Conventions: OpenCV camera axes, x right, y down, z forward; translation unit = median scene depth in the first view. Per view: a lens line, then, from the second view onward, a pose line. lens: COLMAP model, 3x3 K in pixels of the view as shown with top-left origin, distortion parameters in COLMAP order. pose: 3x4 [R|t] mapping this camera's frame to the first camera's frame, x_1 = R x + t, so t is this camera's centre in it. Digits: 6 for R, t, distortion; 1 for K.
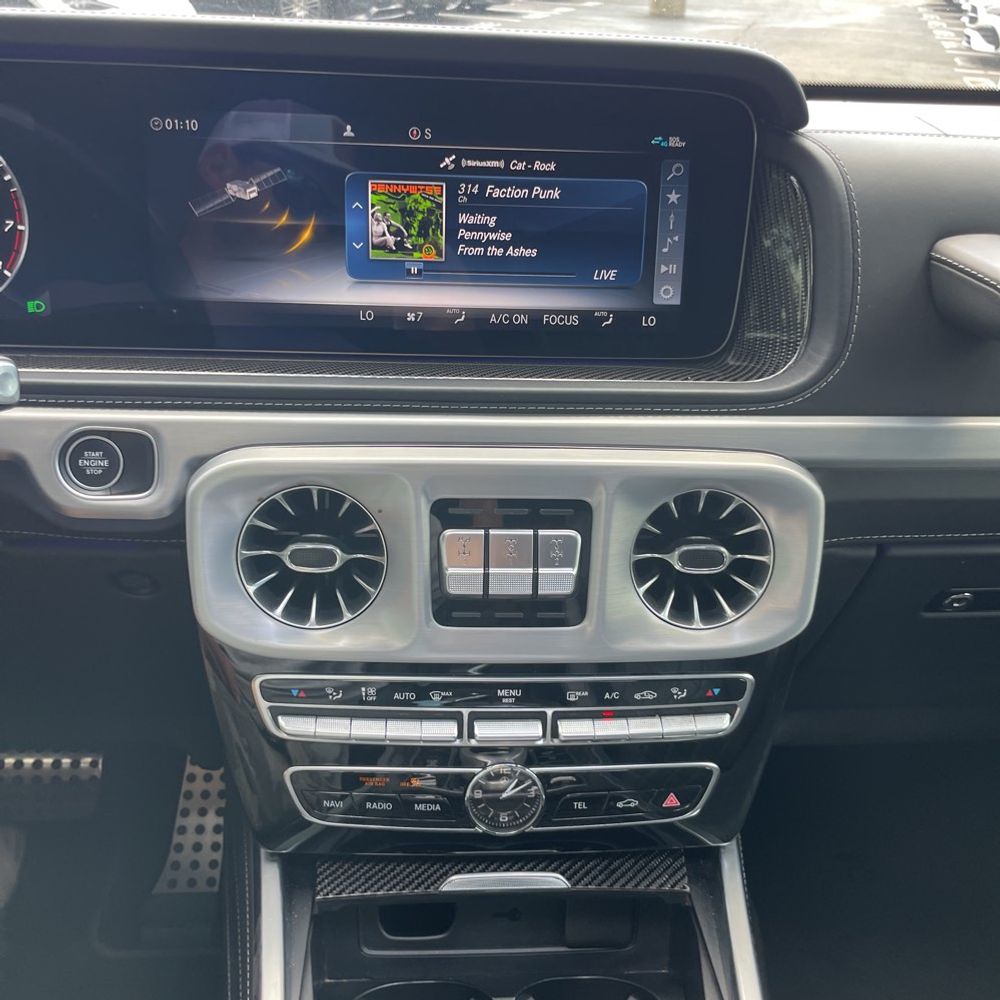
lens RADIAL K [[1010.4, 0, 500.1], [0, 1010.4, 492.9], [0, 0, 1]] dist [0.081358, -0.105950]
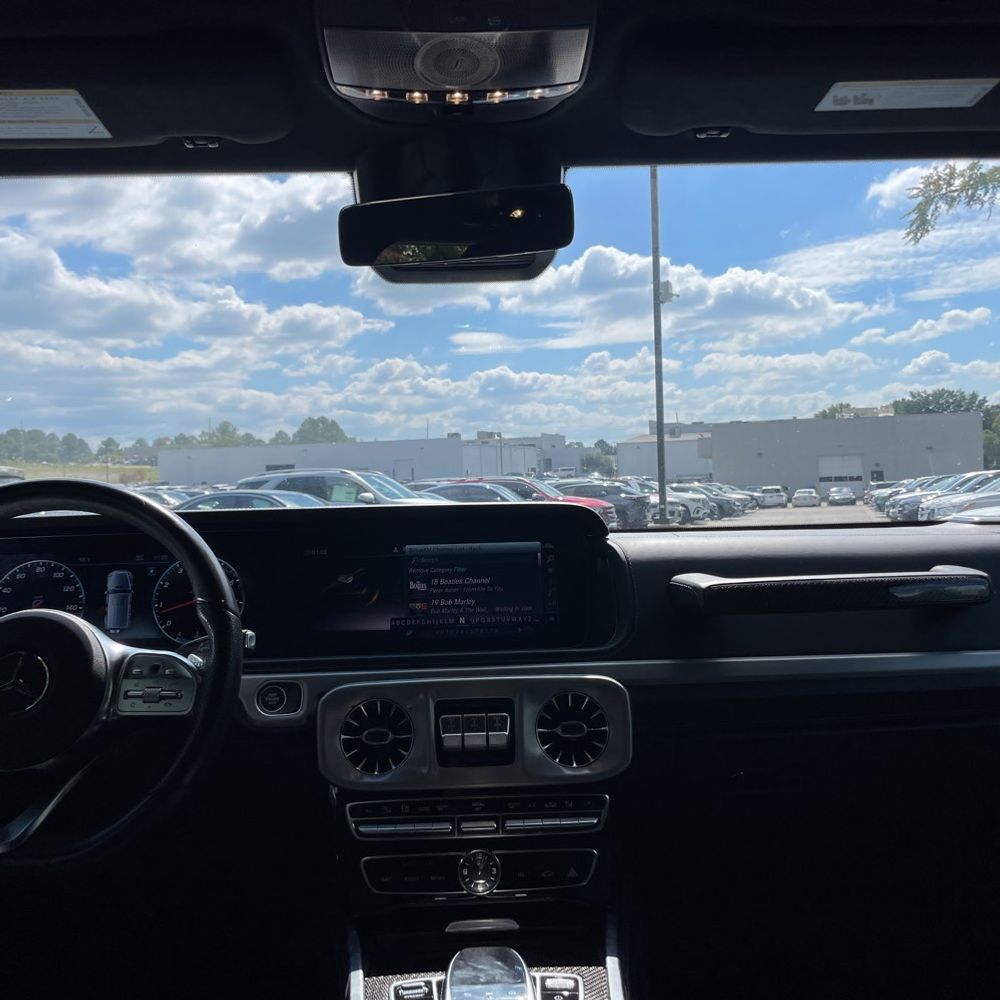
lens RADIAL K [[1010.4, 0, 500.1], [0, 1010.4, 492.9], [0, 0, 1]] dist [0.081358, -0.105950]
pose [[0.997769, -0.065146, -0.014581, 0.117002], [0.049969, 0.873653, -0.483976, 0.616189], [0.044267, 0.482168, 0.874960, -0.968275]]
